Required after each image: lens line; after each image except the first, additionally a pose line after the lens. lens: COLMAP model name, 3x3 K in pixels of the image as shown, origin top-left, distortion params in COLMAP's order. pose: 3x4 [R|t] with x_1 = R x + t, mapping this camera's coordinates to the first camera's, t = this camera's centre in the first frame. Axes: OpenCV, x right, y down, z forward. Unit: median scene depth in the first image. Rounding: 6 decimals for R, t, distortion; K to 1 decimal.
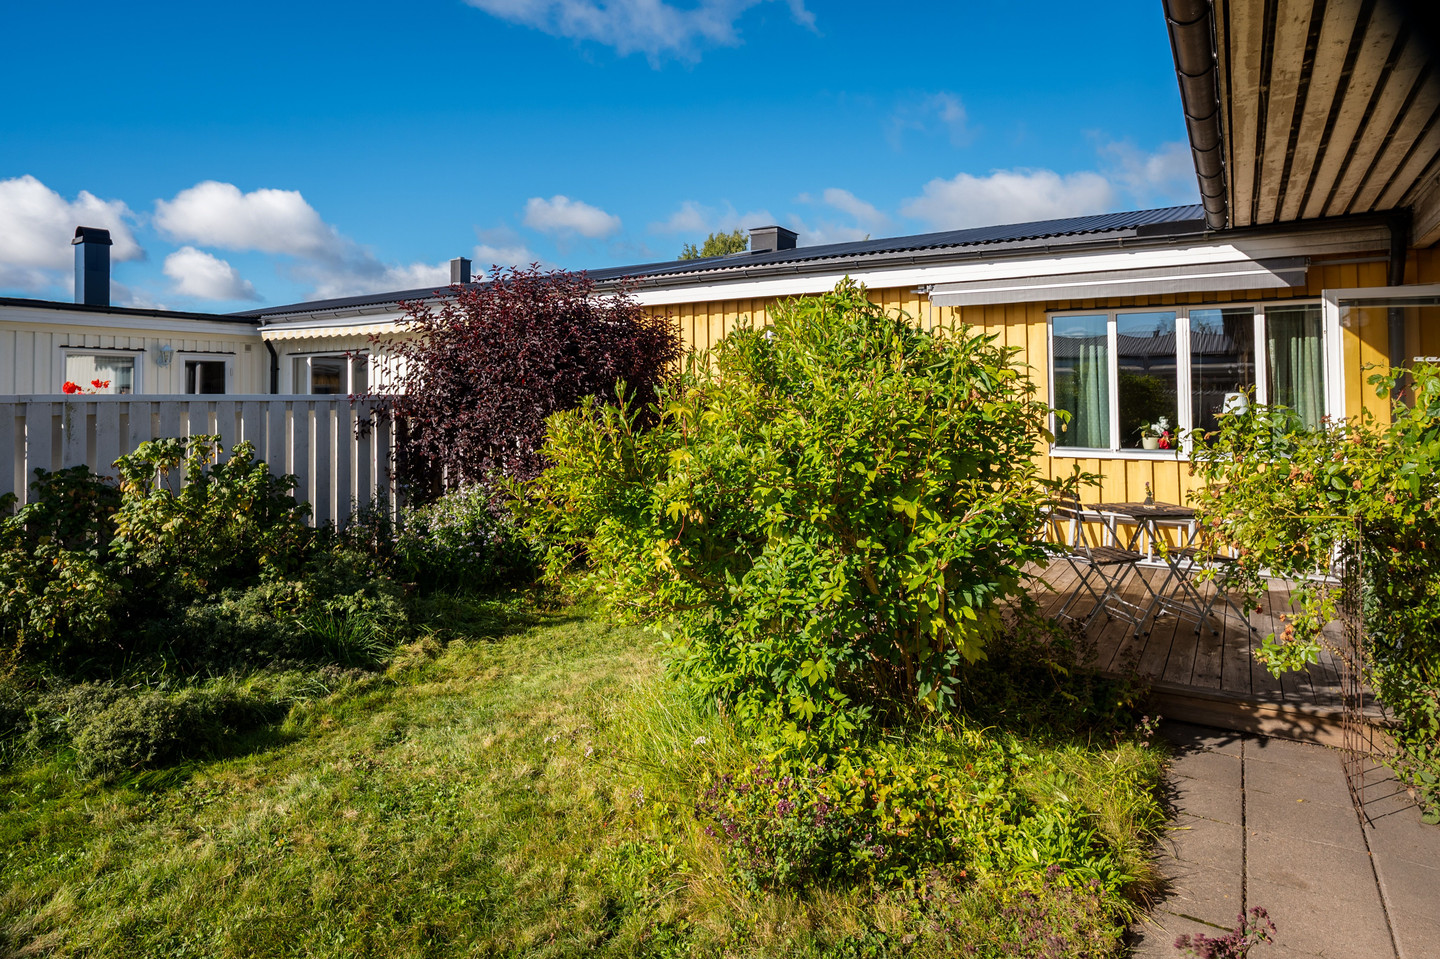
lens RADIAL K [[816.4, 0, 720.3], [0, 816.4, 478.6], [0, 0, 1]] dist [0.005695, 0.001443]
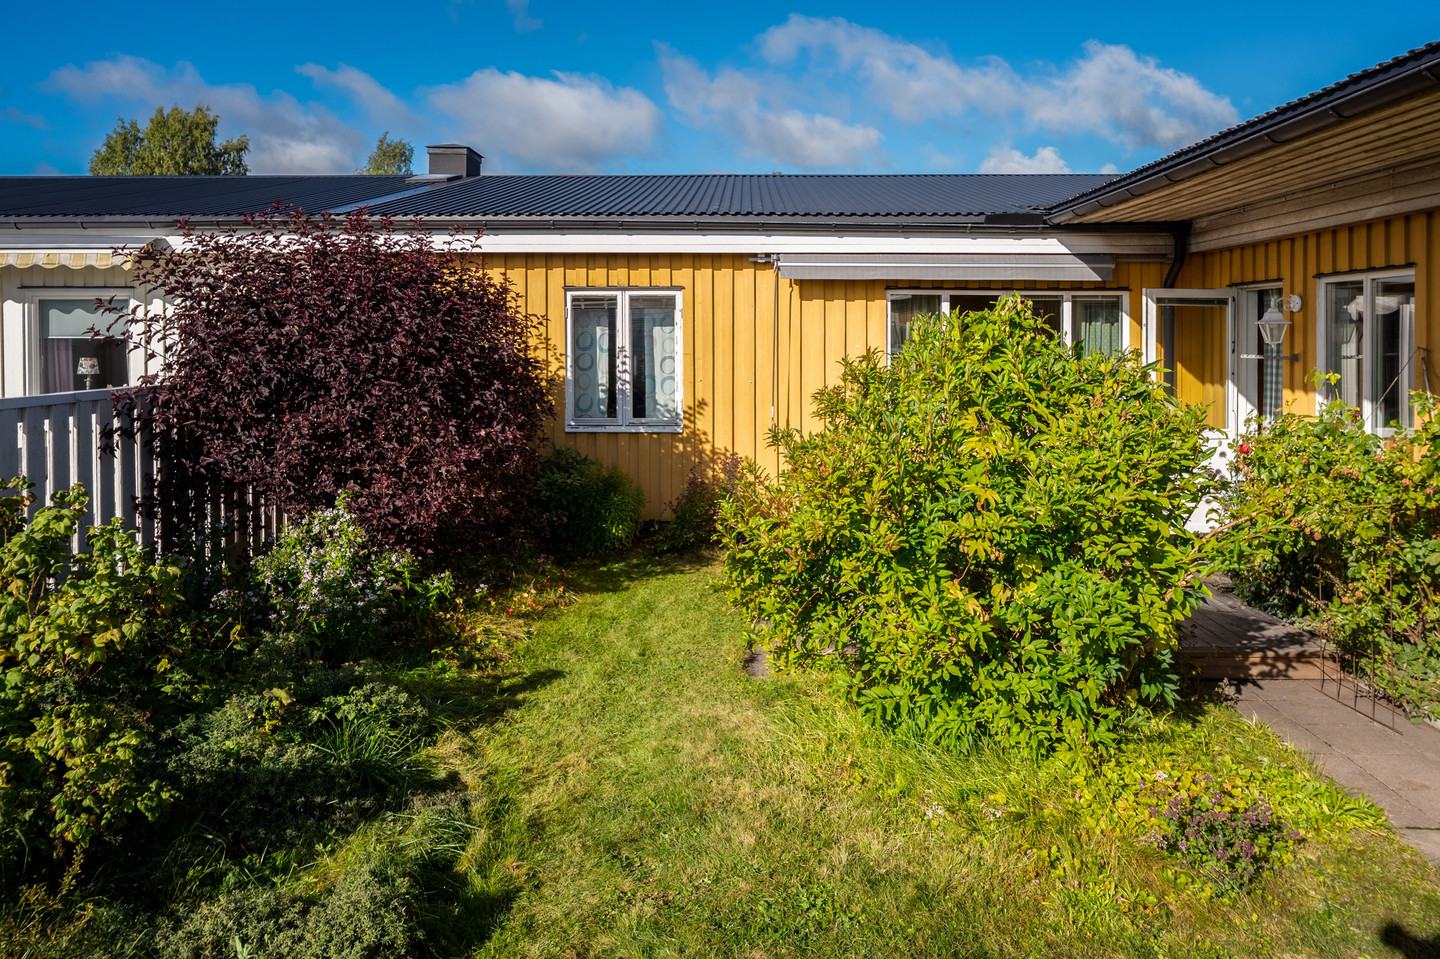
lens RADIAL K [[976.7, 0, 720.4], [0, 976.7, 480.1], [0, 0, 1]] dist [0.010655, 0.002352]
pose [[0.869324, -0.065613, 0.489869, -0.434501], [0.042986, 0.997430, 0.057312, -0.059811], [-0.492370, -0.028765, 0.869910, 0.078087]]
